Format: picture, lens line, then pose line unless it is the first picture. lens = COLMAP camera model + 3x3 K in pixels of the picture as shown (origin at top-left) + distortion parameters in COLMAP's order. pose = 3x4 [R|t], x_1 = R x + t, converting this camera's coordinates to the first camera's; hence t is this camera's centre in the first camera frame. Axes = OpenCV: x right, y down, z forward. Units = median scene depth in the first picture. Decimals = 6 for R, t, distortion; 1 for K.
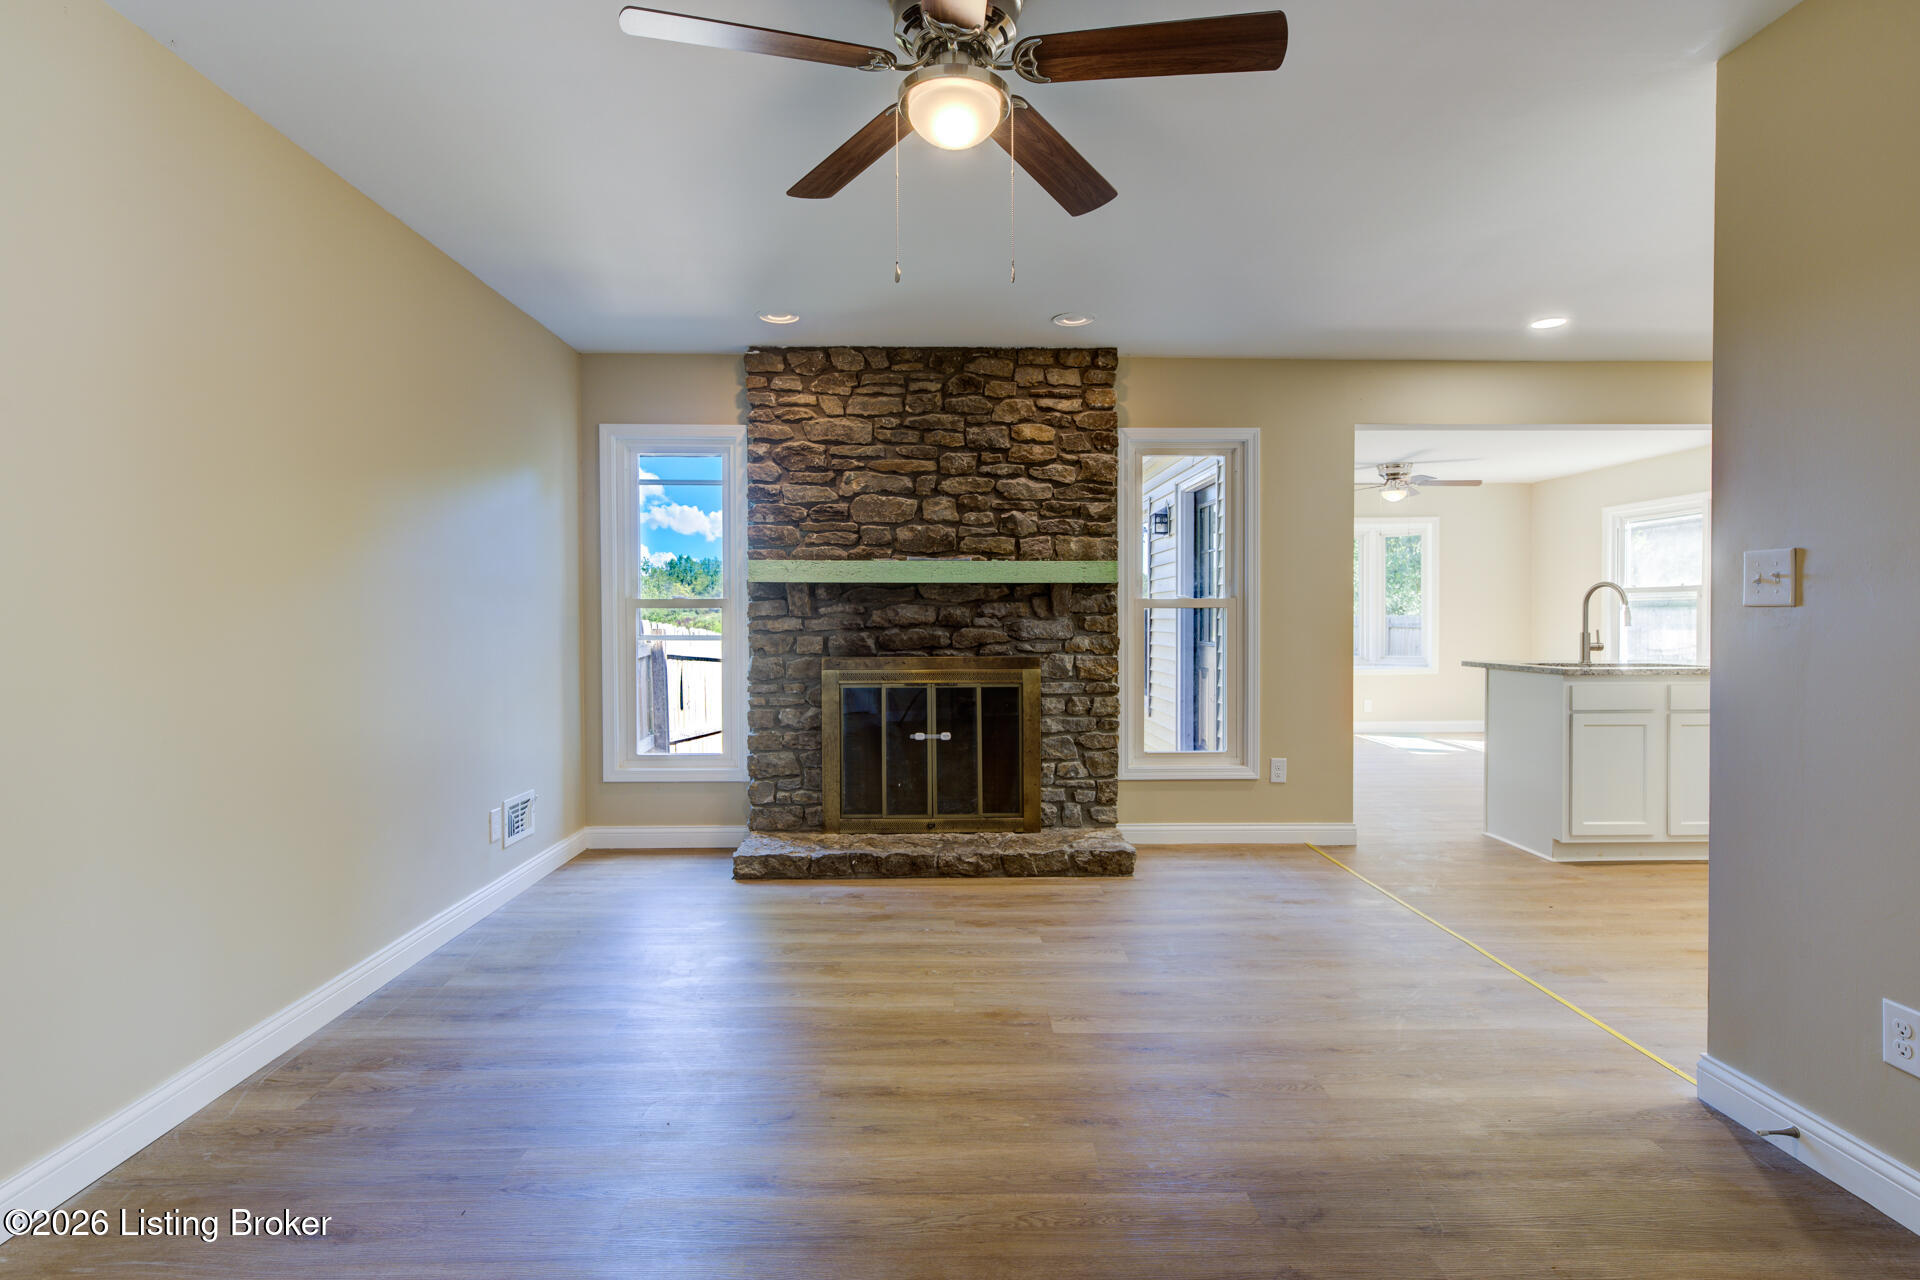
lens RADIAL K [[956.9, 0, 937.8], [0, 956.9, 612.7], [0, 0, 1]] dist [0.000275, -0.000077]
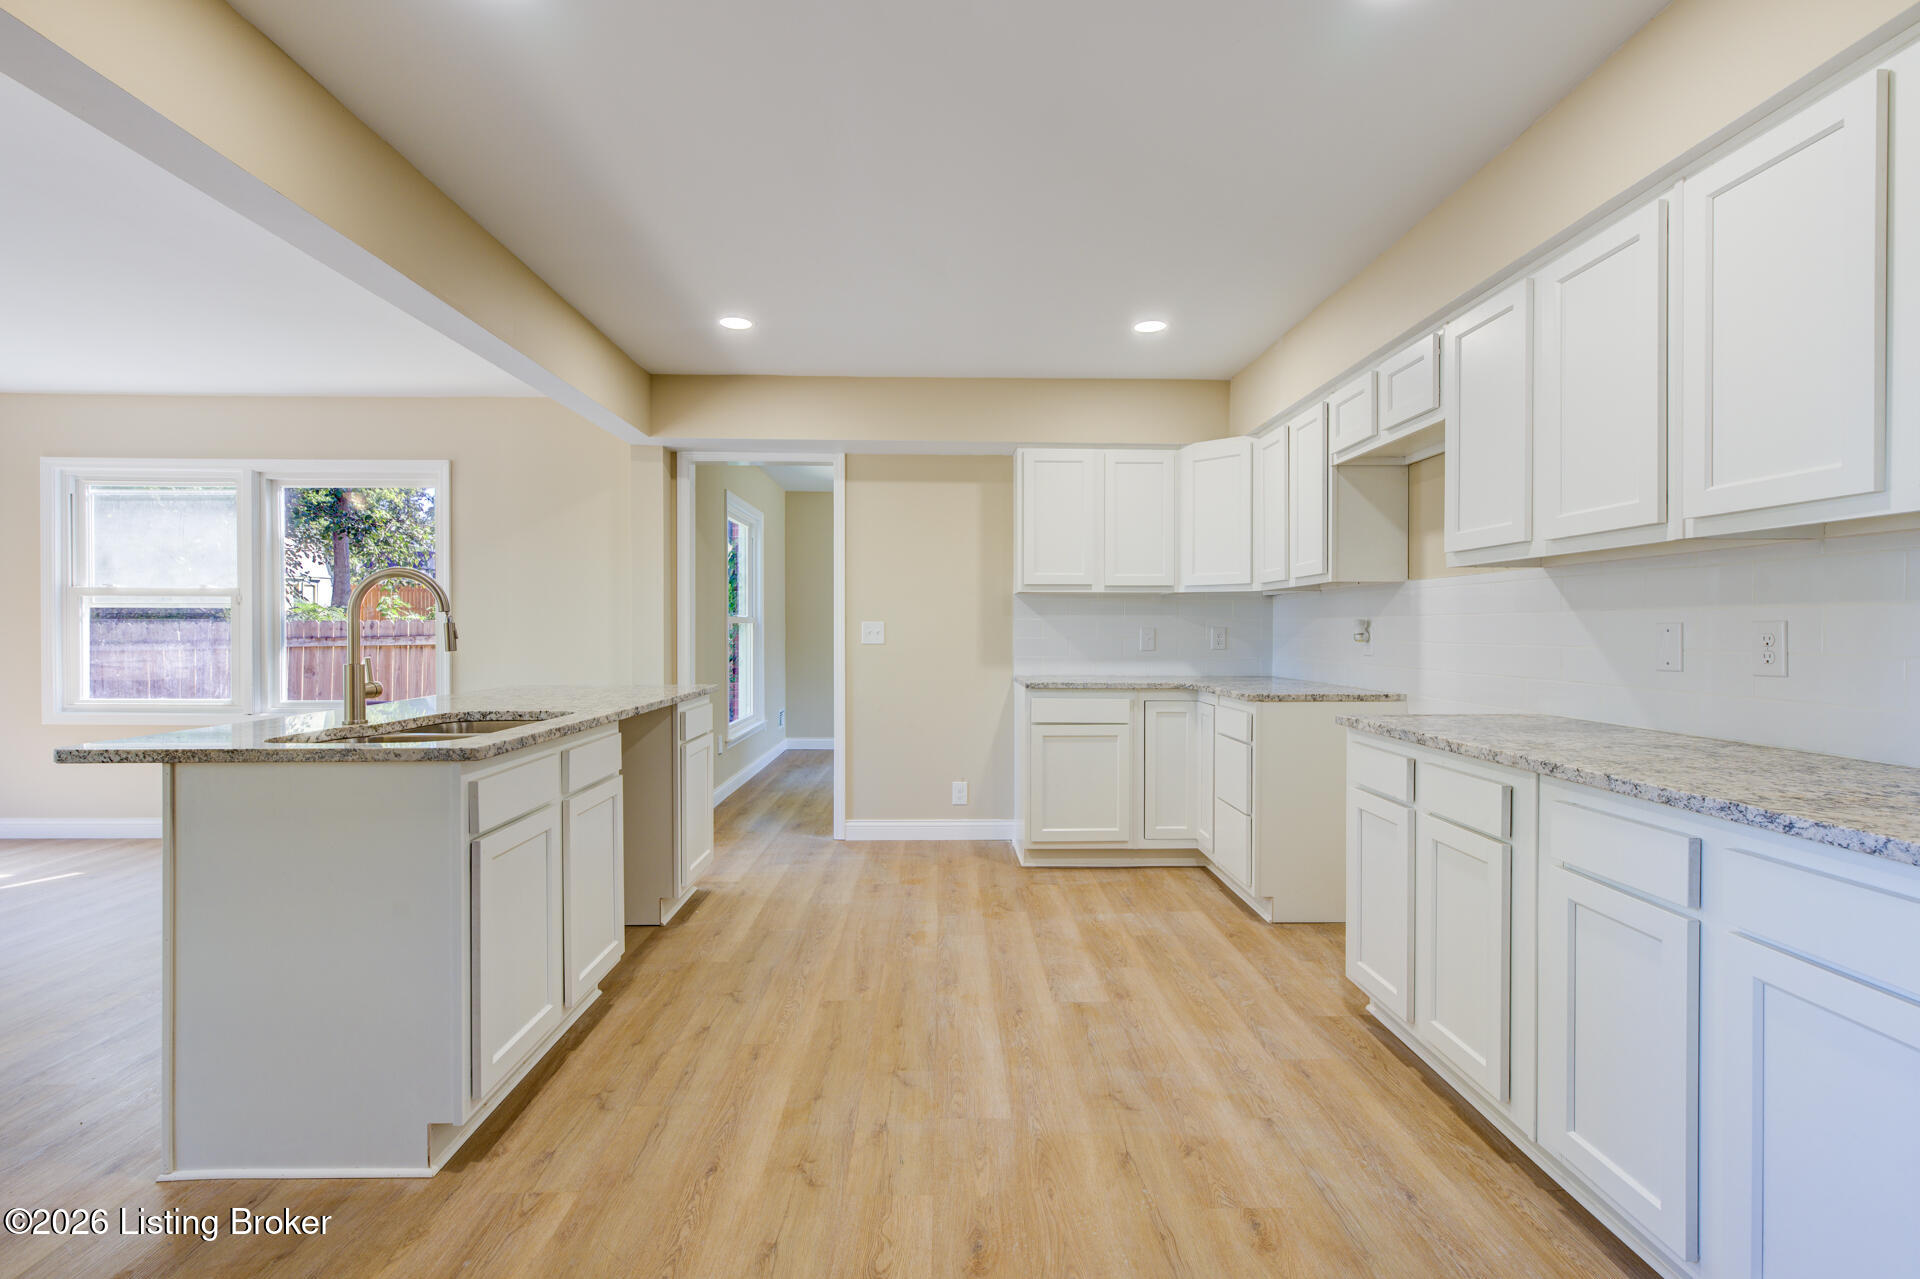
lens RADIAL K [[859.4, 0, 975.7], [0, 859.4, 637.7], [0, 0, 1]] dist [0.001039, 0.000333]
pose [[-0.020927, -0.010398, 0.999727, 0.225595], [-0.001937, 0.999944, 0.010360, 0.000758], [-0.999779, -0.001719, -0.020946, 0.736616]]
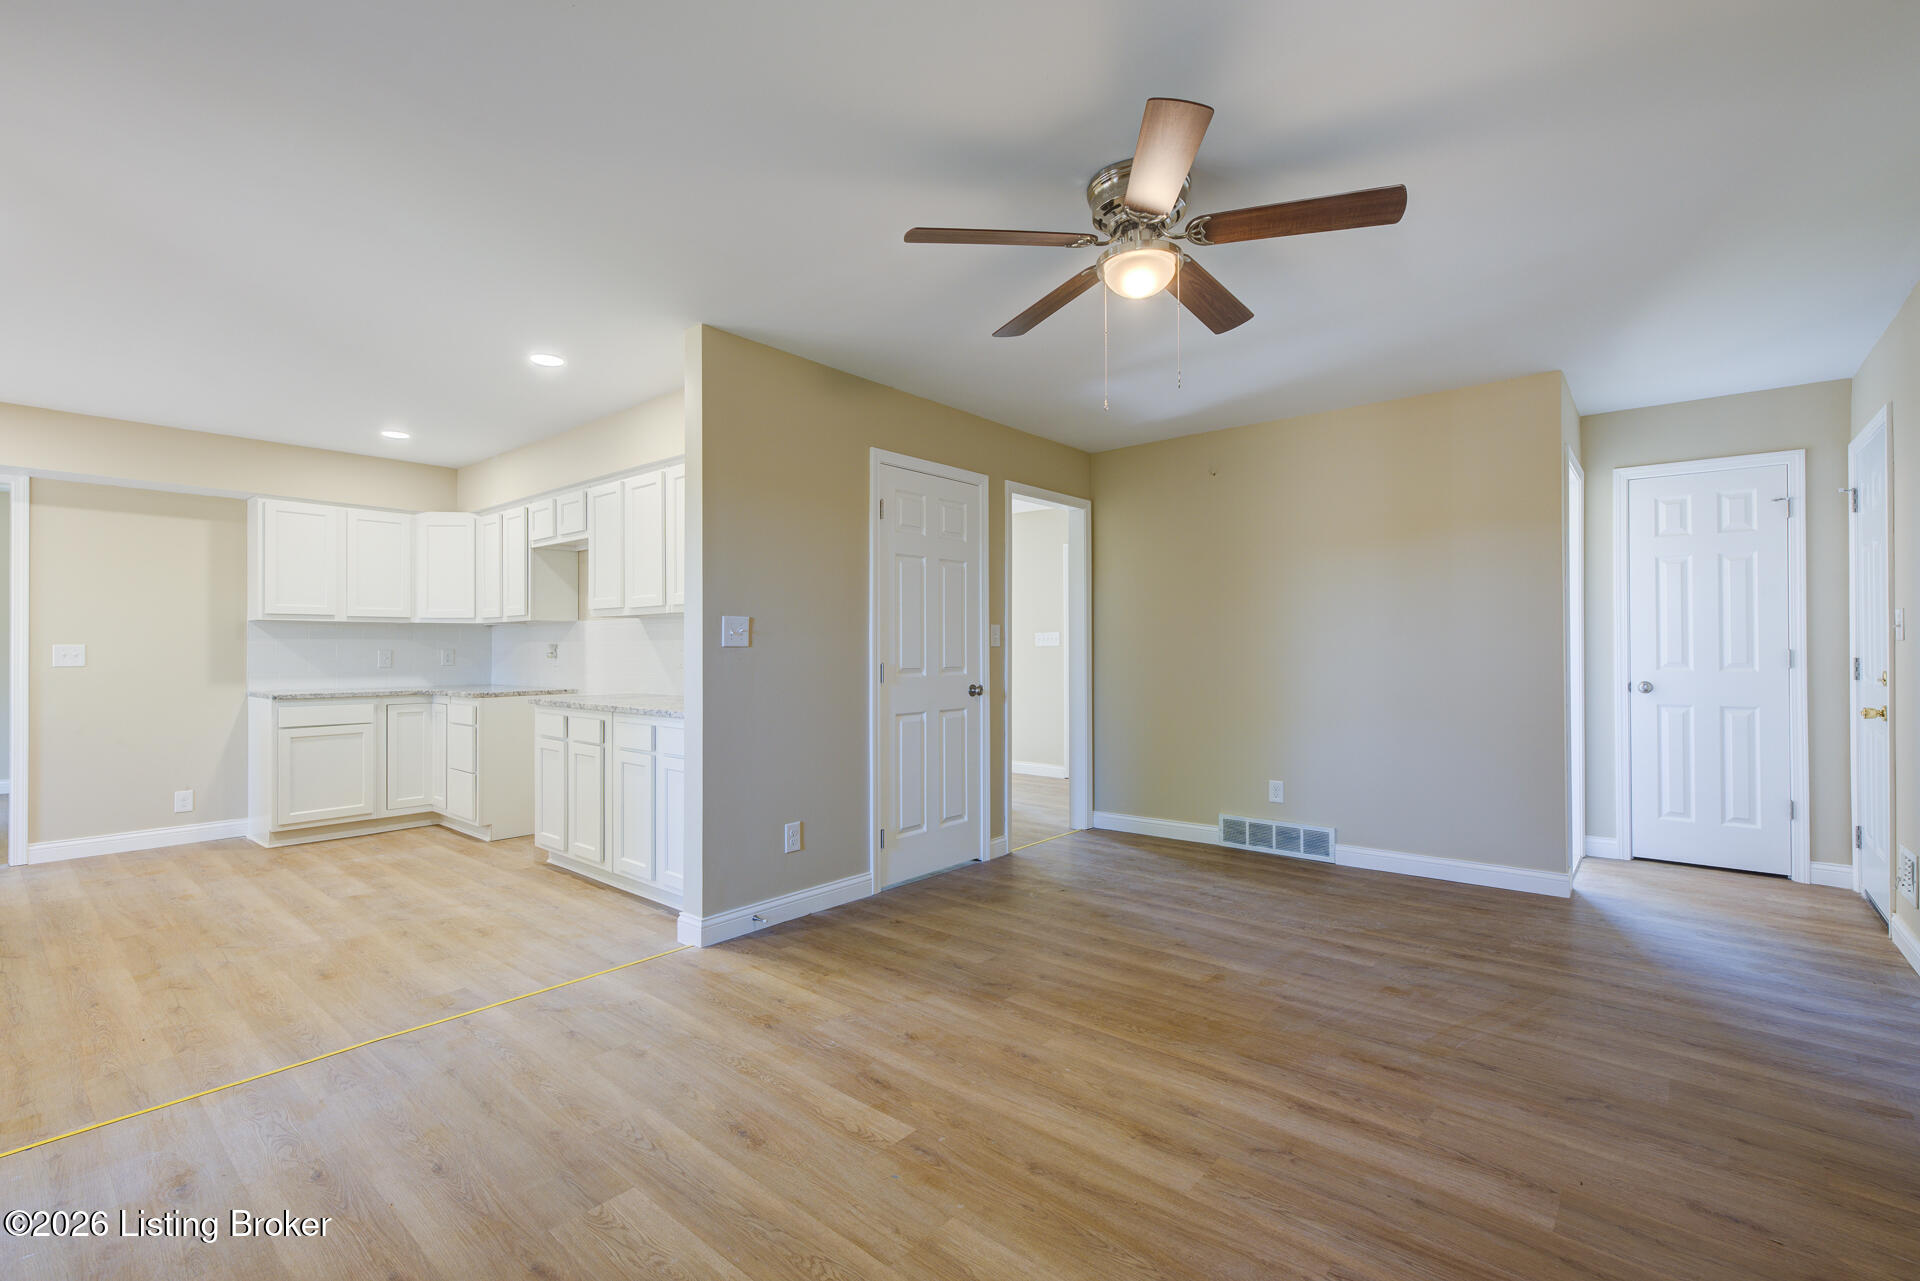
lens RADIAL K [[841.7, 0, 960.0], [0, 841.7, 640.5], [0, 0, 1]] dist [-0.001354, 0.000169]
pose [[-0.755742, 0.007329, 0.654829, -0.241525], [0.002628, 0.999963, -0.008159, -0.001807], [-0.654865, -0.004446, -0.755733, 0.901437]]
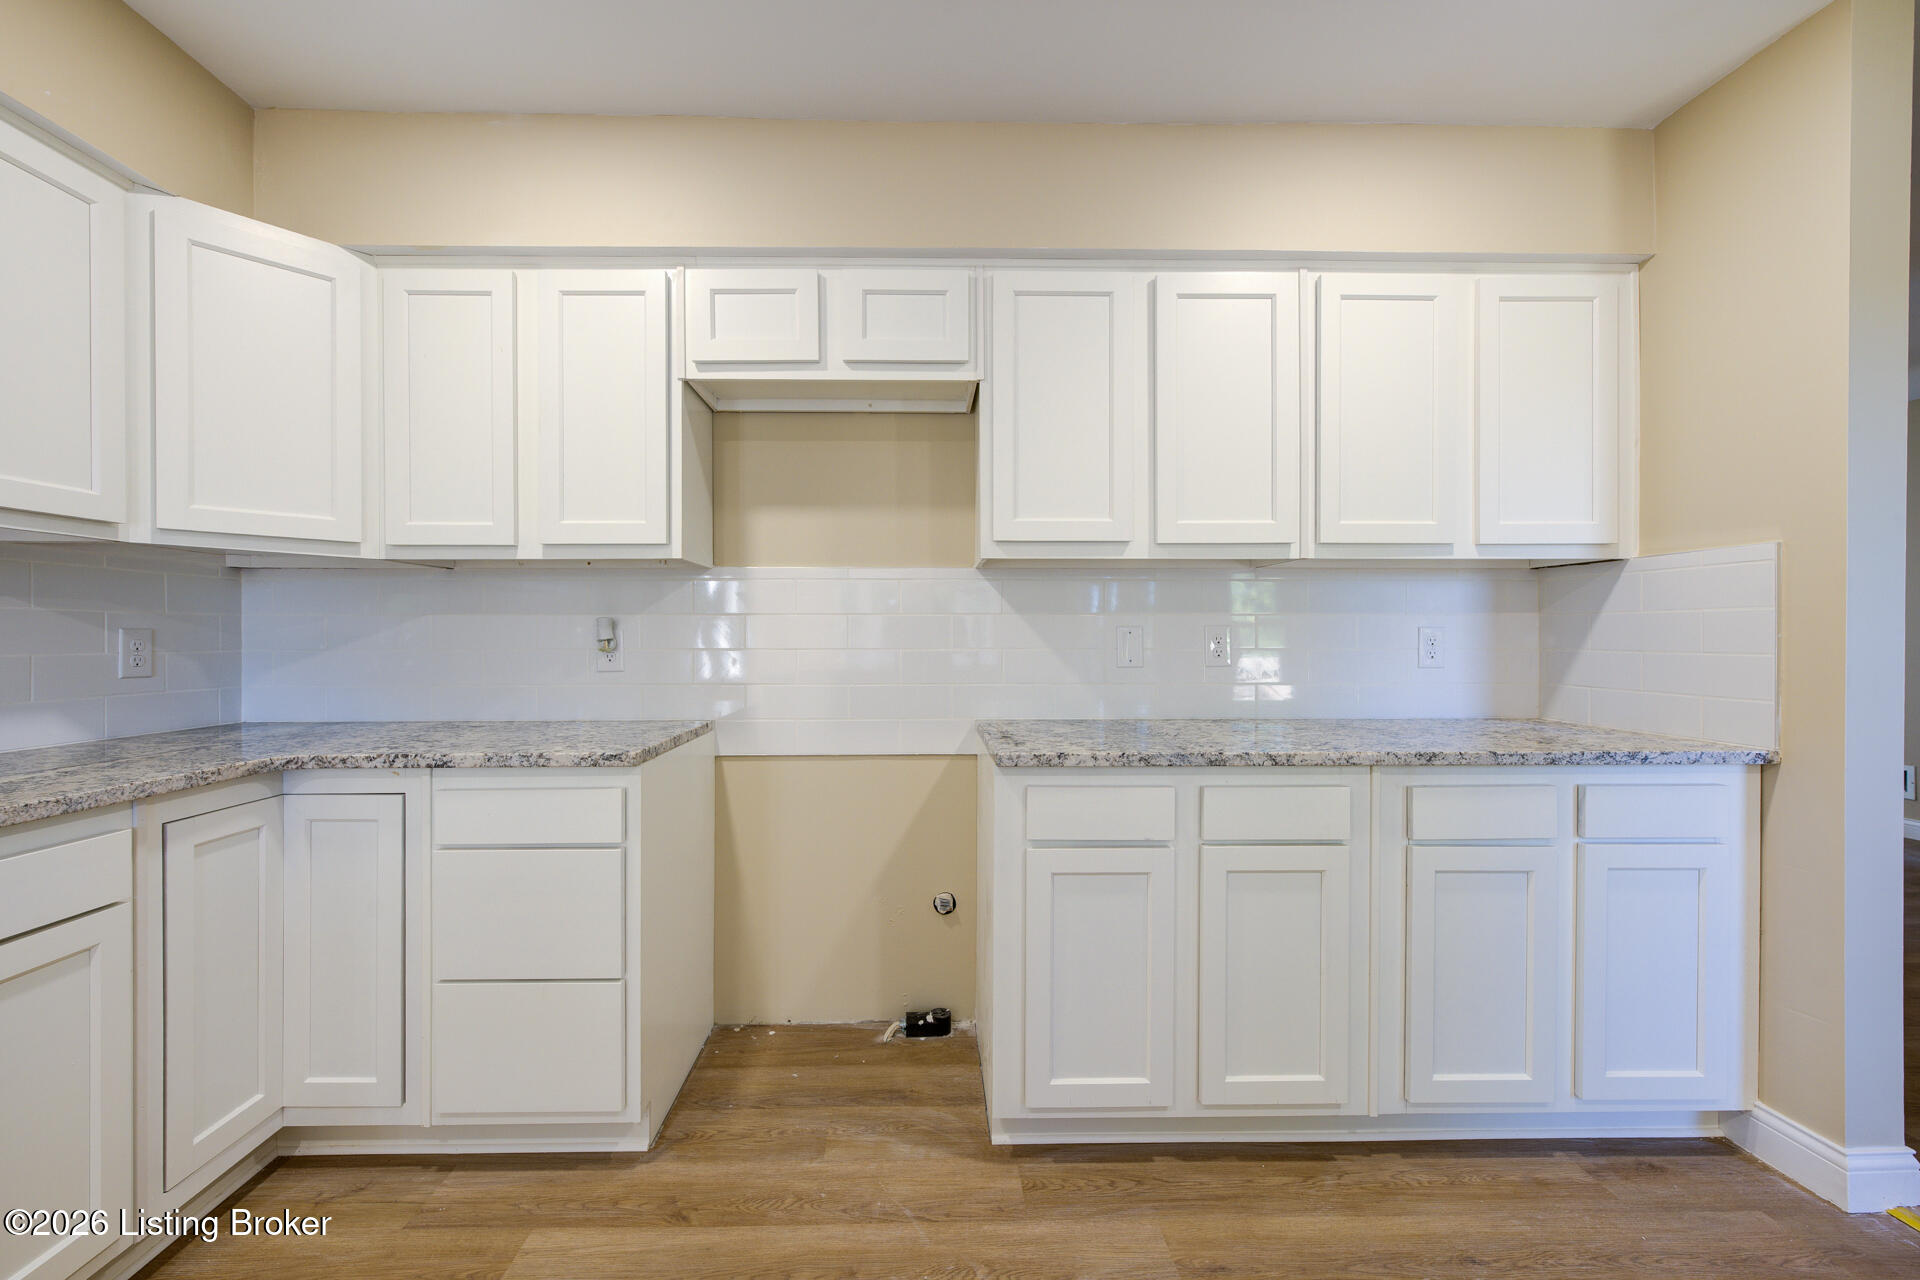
lens RADIAL K [[763.4, 0, 906.6], [0, 763.4, 640.4], [0, 0, 1]] dist [-0.002363, 0.000401]
pose [[-0.999999, 0.000992, -0.000238, 0.828449], [0.000991, 0.999984, 0.005570, 0.002879], [0.000243, 0.005570, -0.999984, 0.837879]]
